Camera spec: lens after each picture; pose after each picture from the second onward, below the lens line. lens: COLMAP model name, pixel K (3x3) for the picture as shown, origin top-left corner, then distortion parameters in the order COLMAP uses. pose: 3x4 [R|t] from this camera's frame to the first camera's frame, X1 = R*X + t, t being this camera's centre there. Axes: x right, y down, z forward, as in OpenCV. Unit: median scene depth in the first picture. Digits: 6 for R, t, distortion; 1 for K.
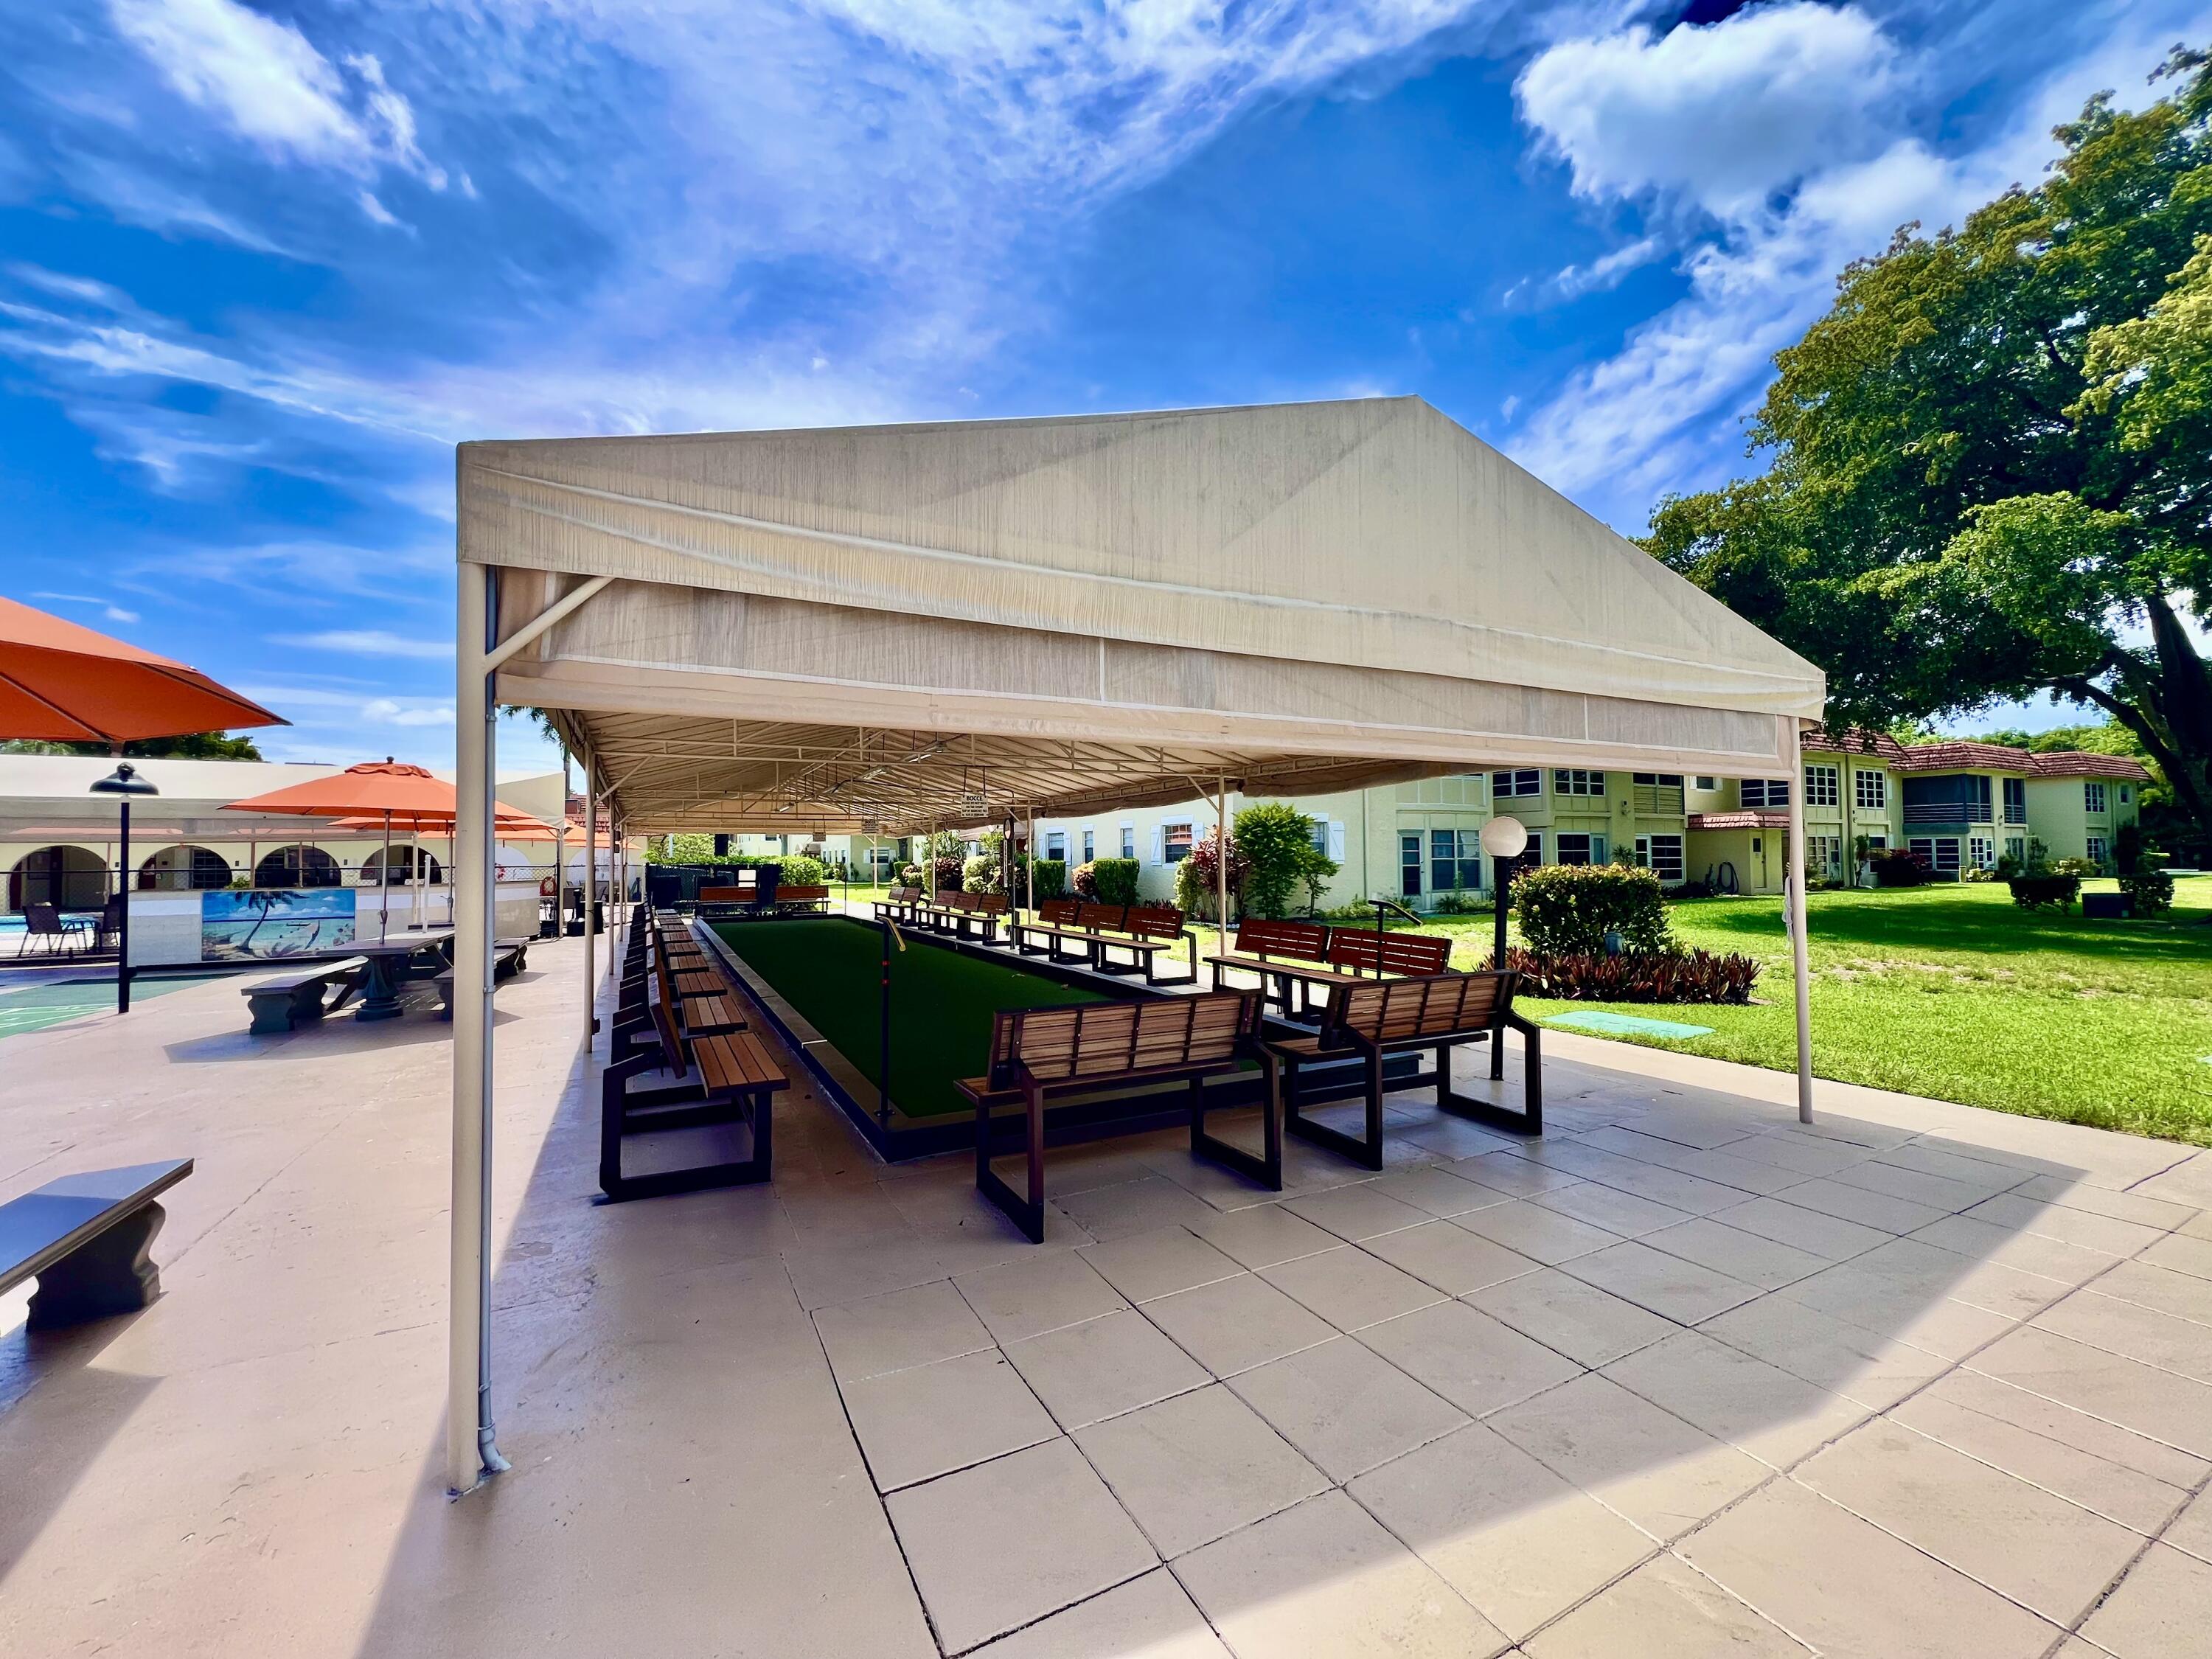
lens RADIAL K [[891.9, 0, 1109.6], [0, 891.9, 849.3], [0, 0, 1]] dist [0.001280, -0.000174]
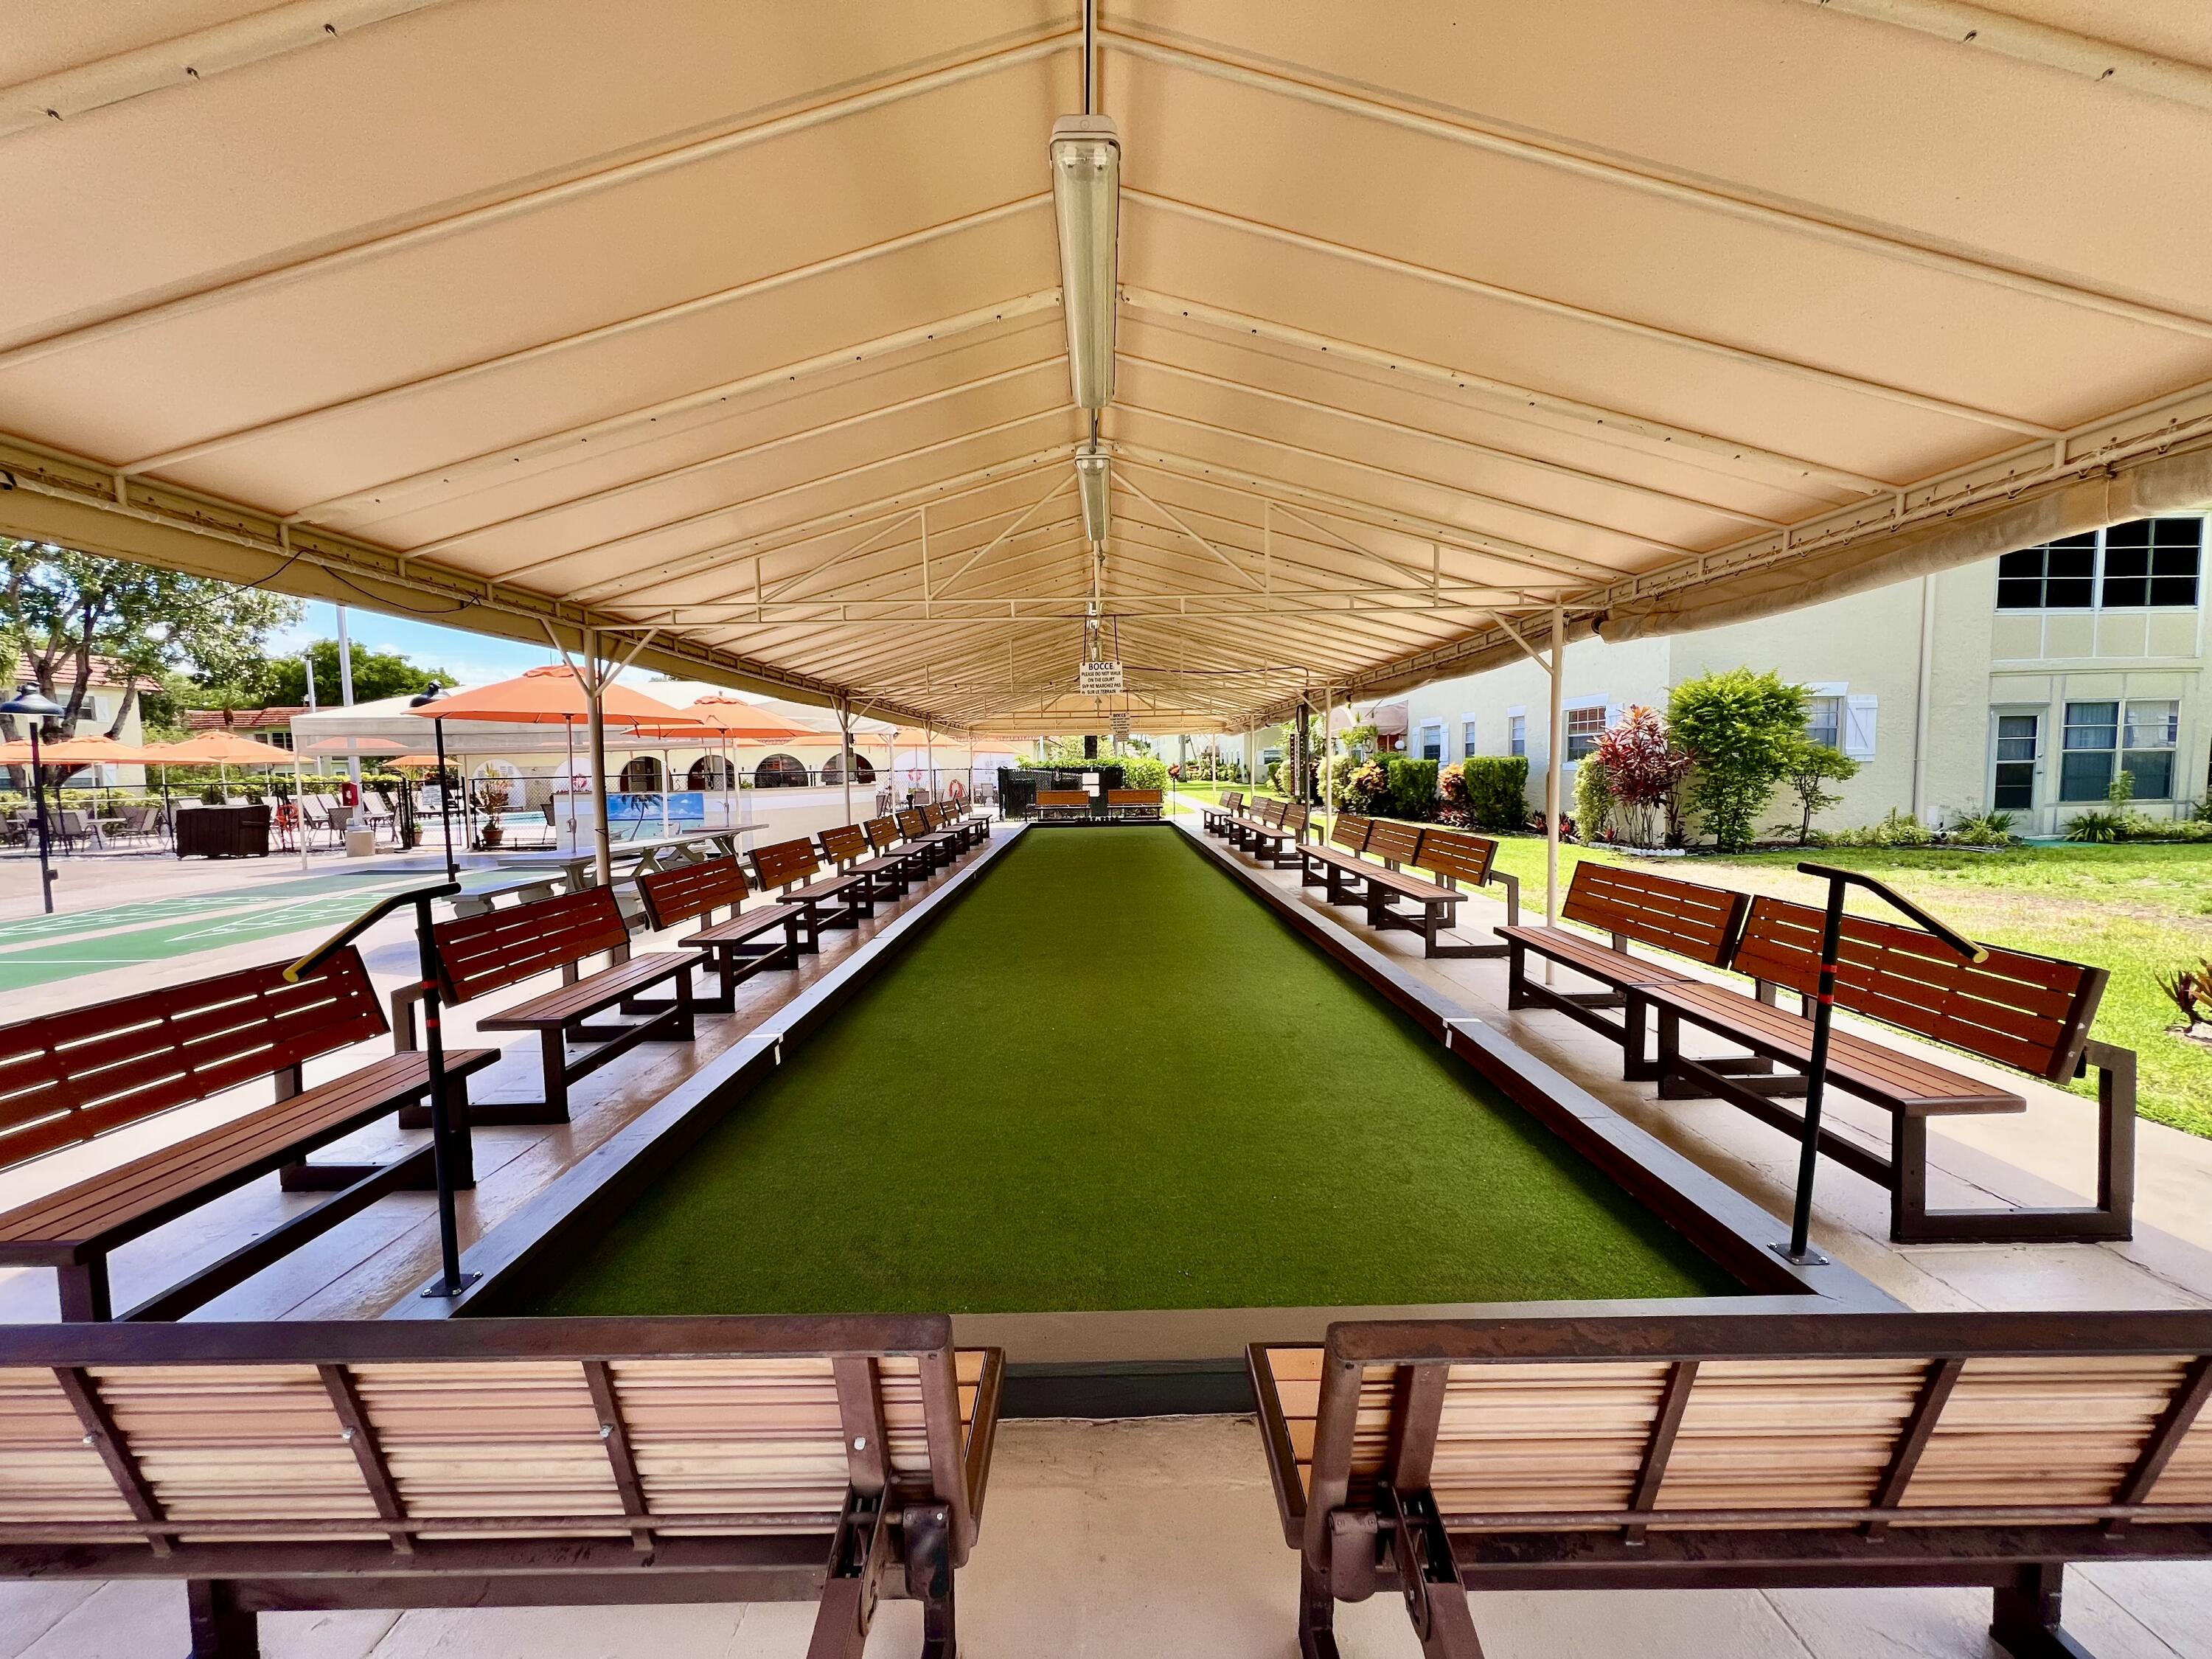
lens RADIAL K [[891.9, 0, 1102.7], [0, 891.9, 840.1], [0, 0, 1]] dist [0.001280, -0.000174]
pose [[0.889833, 0.030381, -0.455274, 0.052308], [0.015489, 0.995195, 0.096683, 0.002179], [0.456024, -0.093083, 0.885086, 0.141401]]
